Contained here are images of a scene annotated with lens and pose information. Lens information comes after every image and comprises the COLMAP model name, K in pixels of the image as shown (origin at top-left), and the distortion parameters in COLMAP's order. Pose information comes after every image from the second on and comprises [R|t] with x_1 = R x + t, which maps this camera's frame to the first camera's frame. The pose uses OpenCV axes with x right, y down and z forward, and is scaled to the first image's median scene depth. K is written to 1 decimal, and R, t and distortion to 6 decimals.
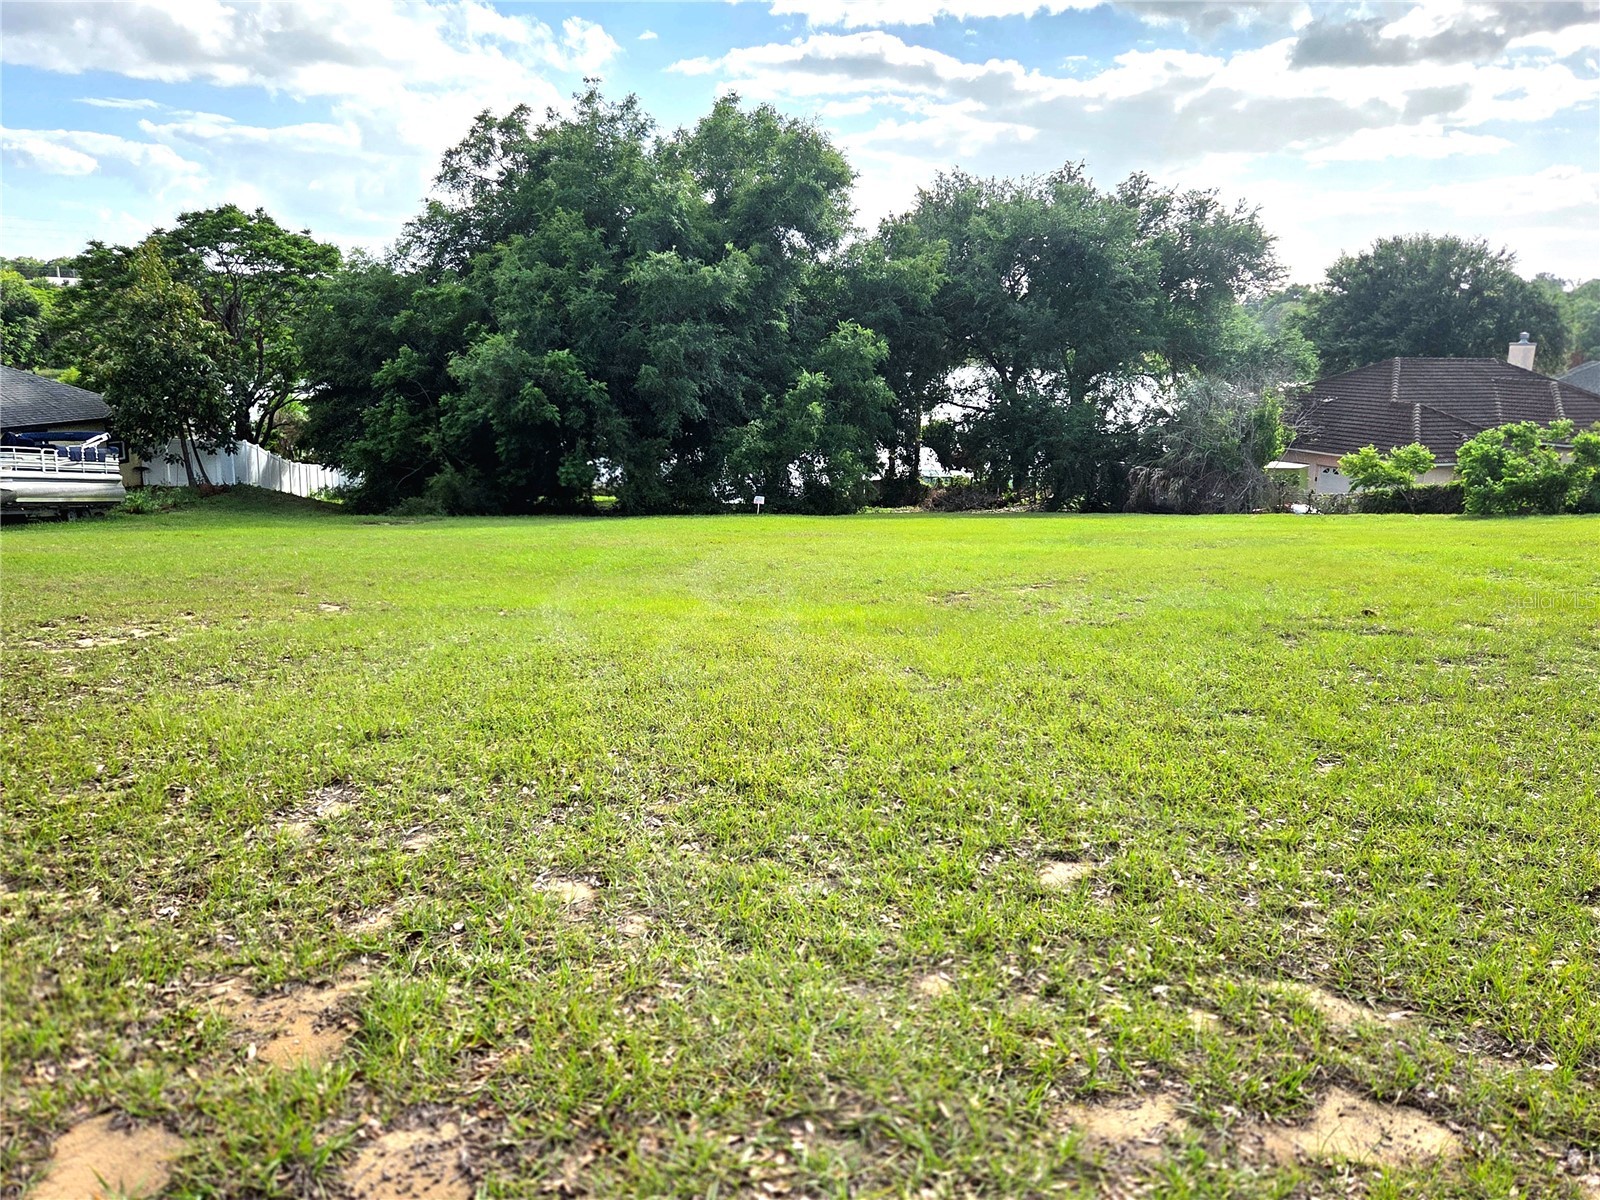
lens RADIAL K [[1270.5, 0, 806.2], [0, 1270.5, 583.5], [0, 0, 1]] dist [0.062457, -0.050287]
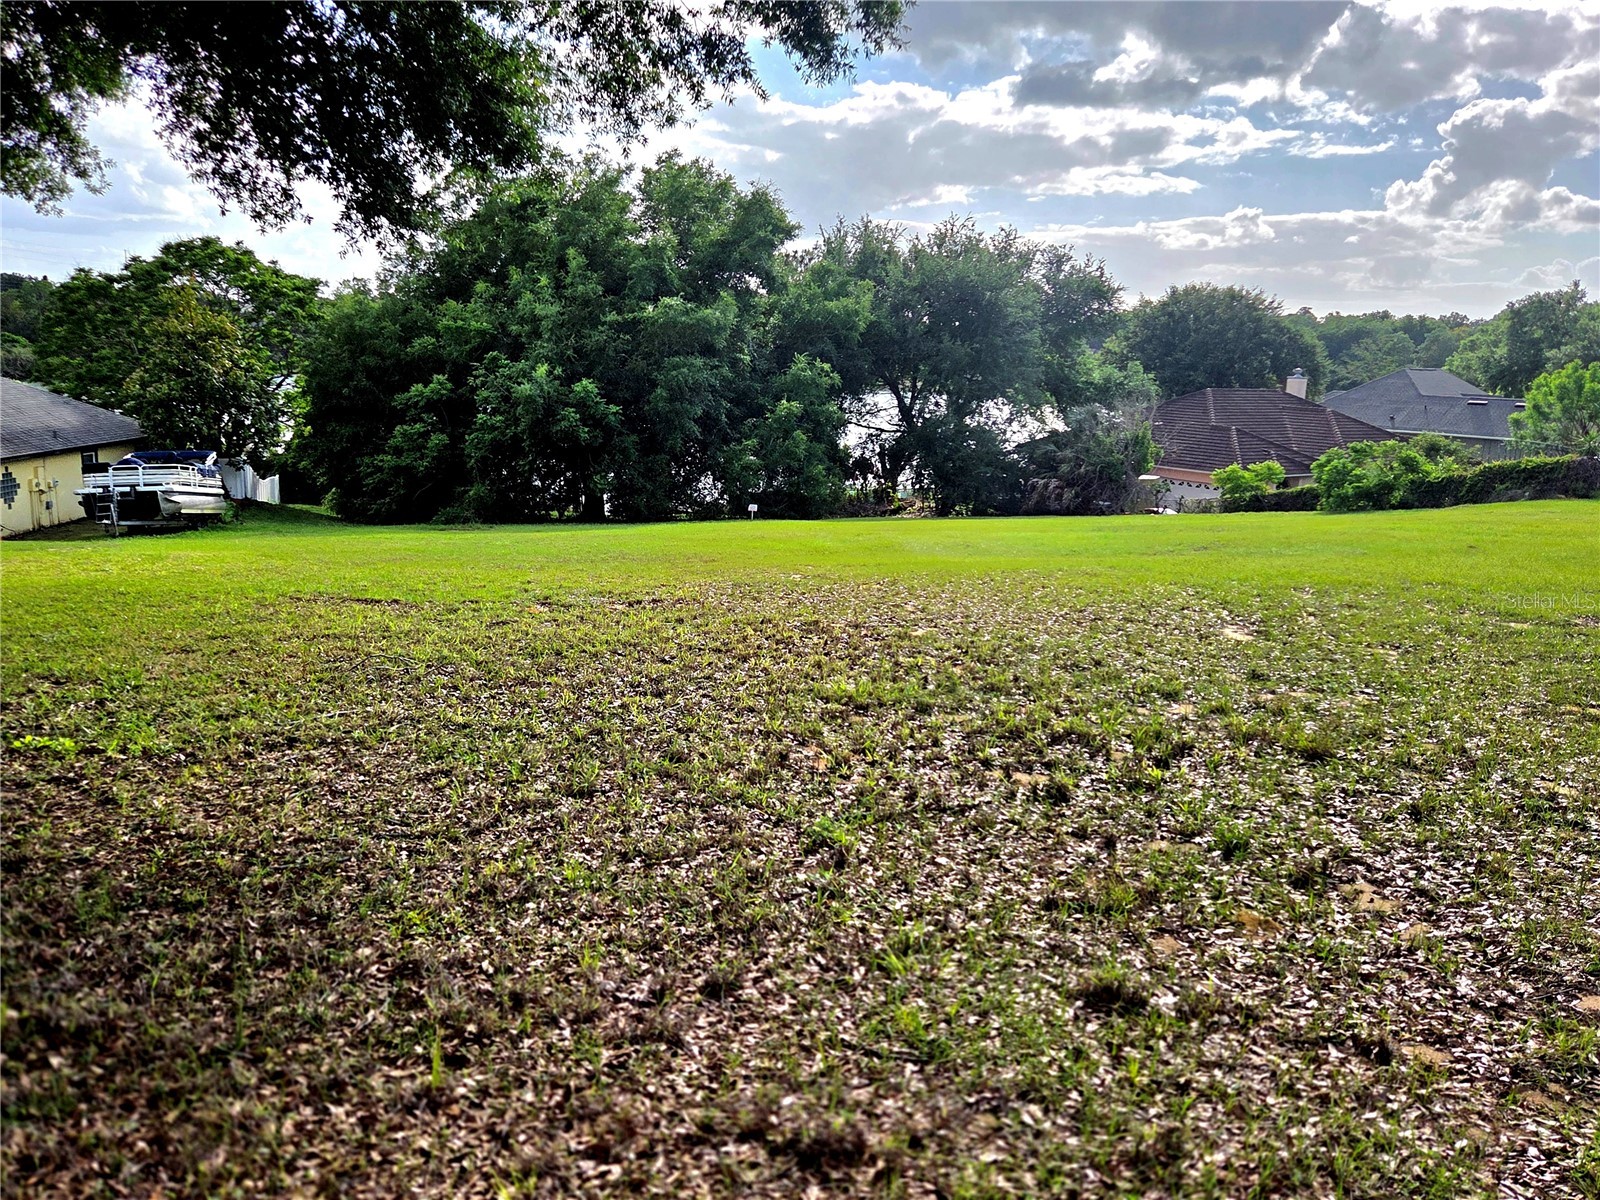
lens RADIAL K [[1270.5, 0, 790.2], [0, 1270.5, 604.8], [0, 0, 1]] dist [0.062457, -0.050287]
pose [[0.982636, -0.023621, 0.184036, -0.173881], [0.022857, 0.999719, 0.006273, 0.014133], [-0.184132, -0.001958, 0.982899, -0.131159]]
